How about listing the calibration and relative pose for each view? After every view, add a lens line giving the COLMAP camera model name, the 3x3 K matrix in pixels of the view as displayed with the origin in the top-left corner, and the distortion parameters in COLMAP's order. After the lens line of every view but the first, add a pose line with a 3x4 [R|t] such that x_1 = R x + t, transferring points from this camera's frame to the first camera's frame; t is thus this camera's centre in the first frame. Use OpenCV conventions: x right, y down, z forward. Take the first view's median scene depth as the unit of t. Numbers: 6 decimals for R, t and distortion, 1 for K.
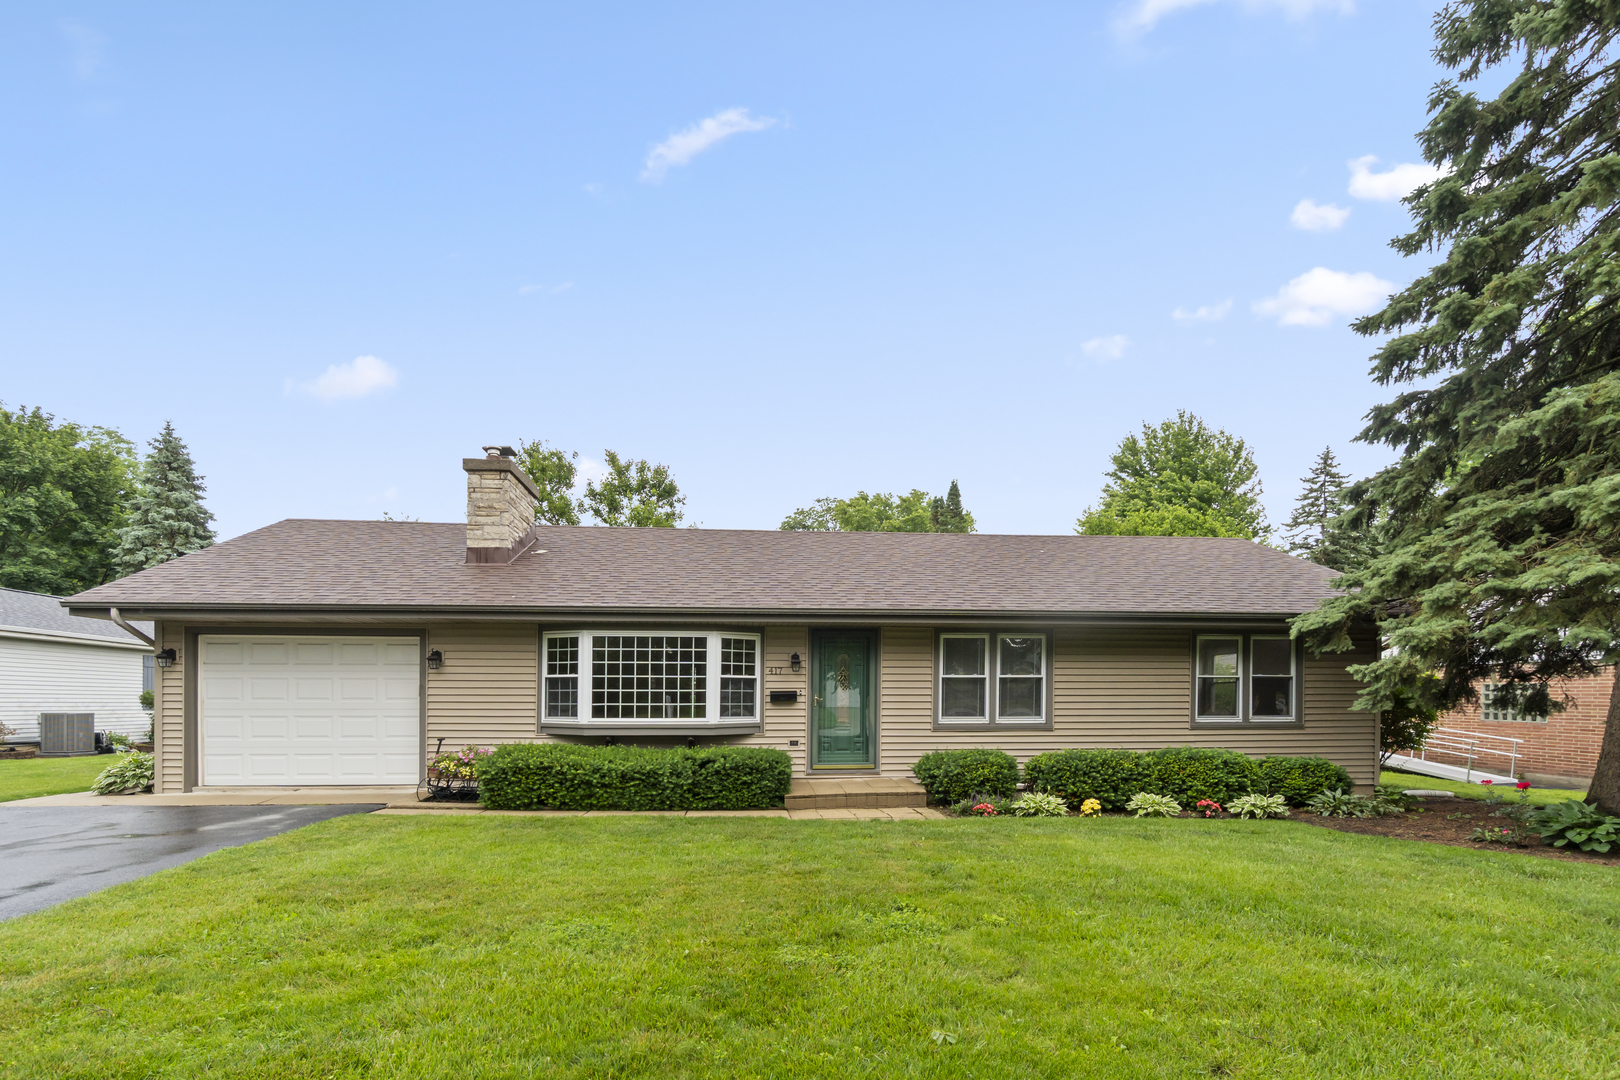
lens RADIAL K [[765.1, 0, 810.1], [0, 765.1, 579.4], [0, 0, 1]] dist [-0.000523, -0.000127]
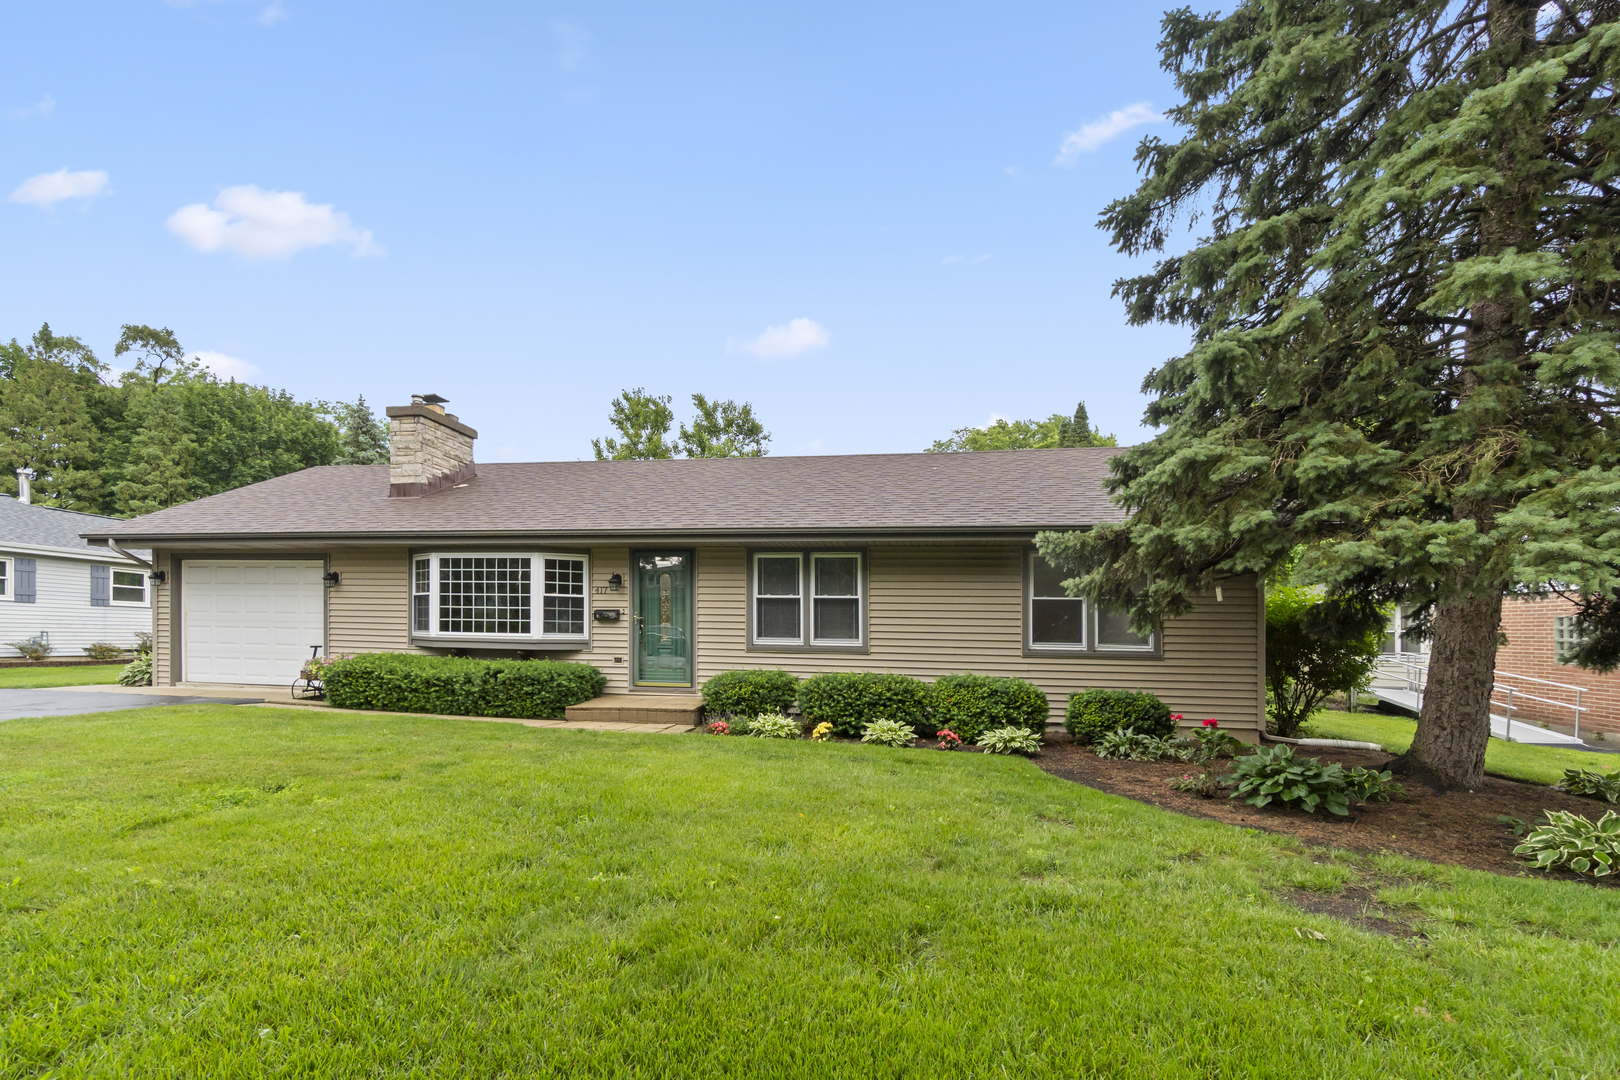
lens RADIAL K [[764.9, 0, 810.1], [0, 764.9, 508.7], [0, 0, 1]] dist [-0.000467, 0.000906]
pose [[0.963823, -0.025927, -0.265279, 0.516722], [0.022829, 0.999630, -0.014756, 0.030132], [0.265563, 0.008166, 0.964059, 0.067038]]
